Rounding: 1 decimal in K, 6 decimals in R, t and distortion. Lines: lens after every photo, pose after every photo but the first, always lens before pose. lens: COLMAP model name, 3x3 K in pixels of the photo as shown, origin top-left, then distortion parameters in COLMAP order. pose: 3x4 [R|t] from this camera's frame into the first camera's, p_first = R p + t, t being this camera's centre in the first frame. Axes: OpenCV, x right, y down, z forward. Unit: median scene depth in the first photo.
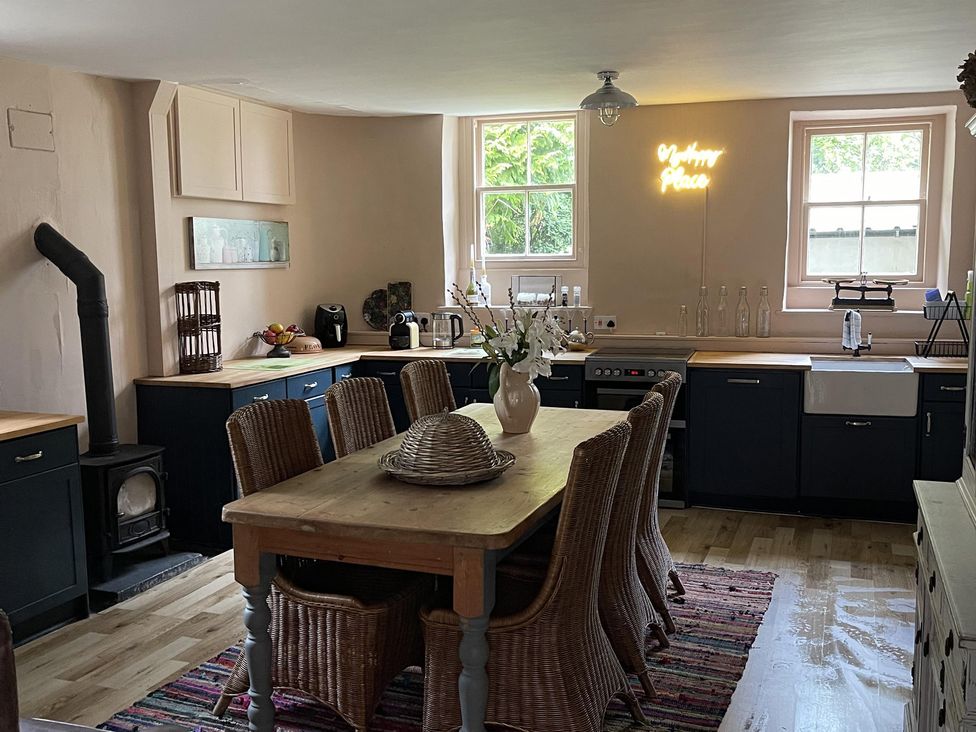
lens RADIAL K [[980.7, 0, 486.7], [0, 980.7, 394.0], [0, 0, 1]] dist [0.001686, -0.008675]
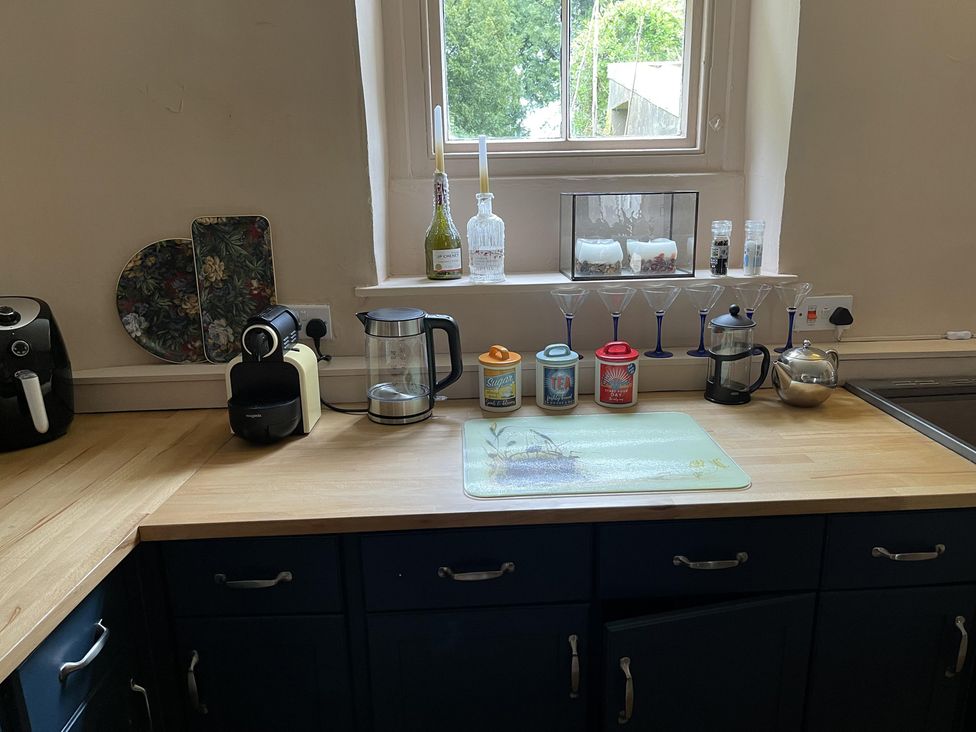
lens RADIAL K [[735.2, 0, 500.5], [0, 735.2, 376.1], [0, 0, 1]] dist [0.012724, 0.000058]
pose [[0.936455, -0.098576, 0.336653, -0.096613], [0.057294, 0.989798, 0.130453, -0.092008], [-0.346077, -0.102876, 0.932549, 0.760245]]
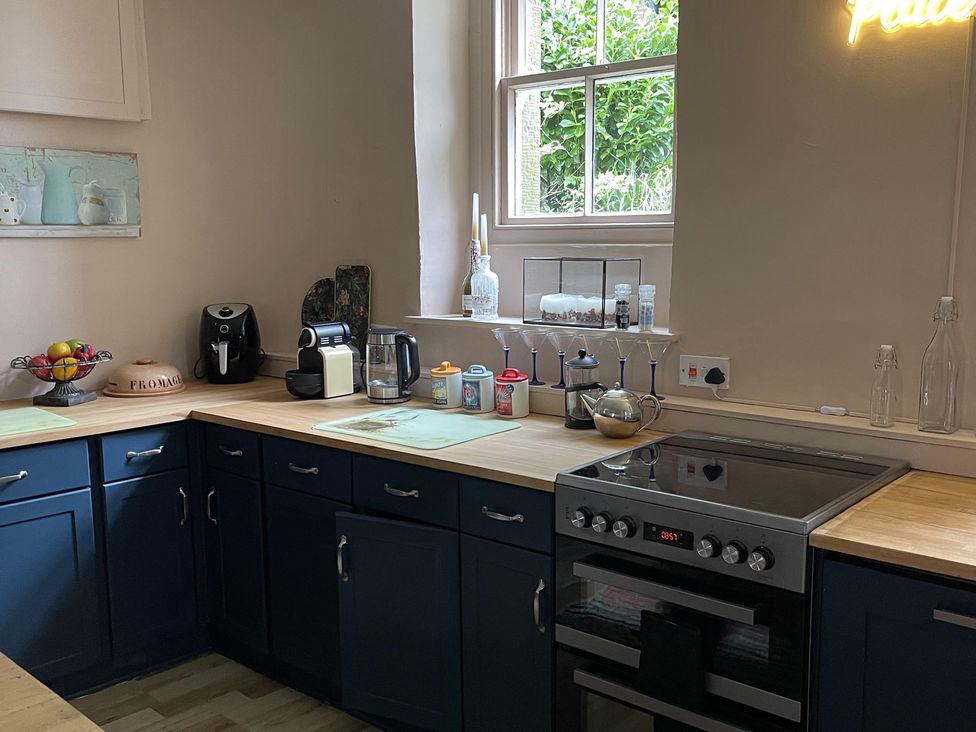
lens RADIAL K [[980.7, 0, 486.7], [0, 980.7, 394.0], [0, 0, 1]] dist [0.001686, -0.008675]
pose [[0.919548, 0.068797, -0.386909, 0.196438], [-0.058718, 0.997558, 0.037826, -0.072646], [0.388566, -0.012065, 0.921342, 0.564606]]
